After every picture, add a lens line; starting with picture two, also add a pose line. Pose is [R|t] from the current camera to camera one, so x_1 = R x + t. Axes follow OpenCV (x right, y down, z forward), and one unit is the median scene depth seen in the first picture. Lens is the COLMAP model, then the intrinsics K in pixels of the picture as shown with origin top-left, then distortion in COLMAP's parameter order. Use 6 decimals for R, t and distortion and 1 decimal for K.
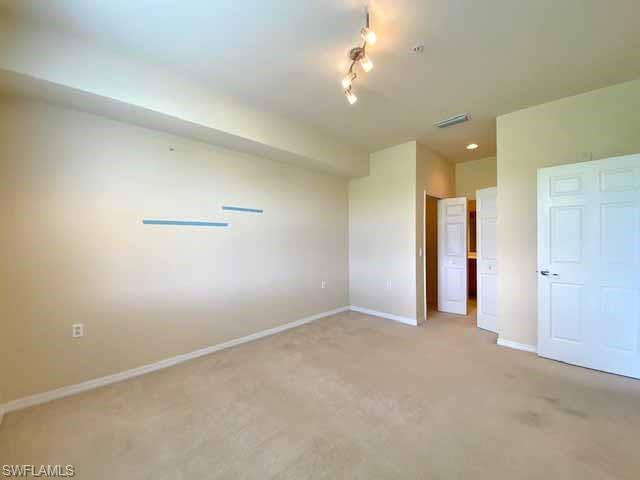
lens RADIAL K [[259.3, 0, 320.9], [0, 259.3, 242.7], [0, 0, 1]] dist [0.000909, 0.000071]
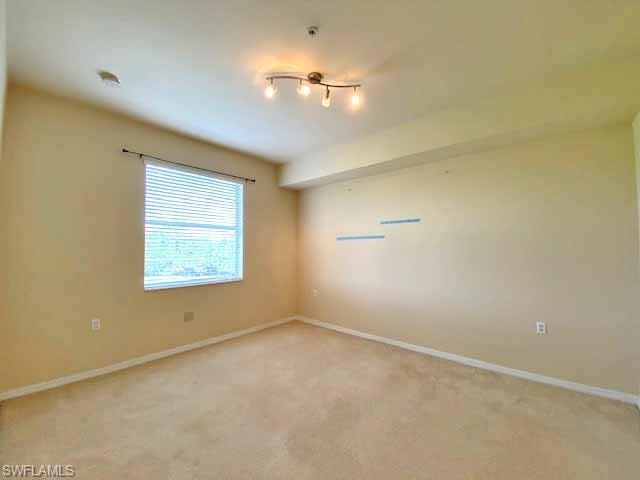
lens RADIAL K [[259.3, 0, 320.9], [0, 259.3, 242.7], [0, 0, 1]] dist [0.000909, 0.000071]
pose [[0.064807, -0.008367, -0.997863, 0.764849], [0.005046, 0.999955, -0.008056, -0.034488], [0.997885, -0.004513, 0.064846, 0.625503]]
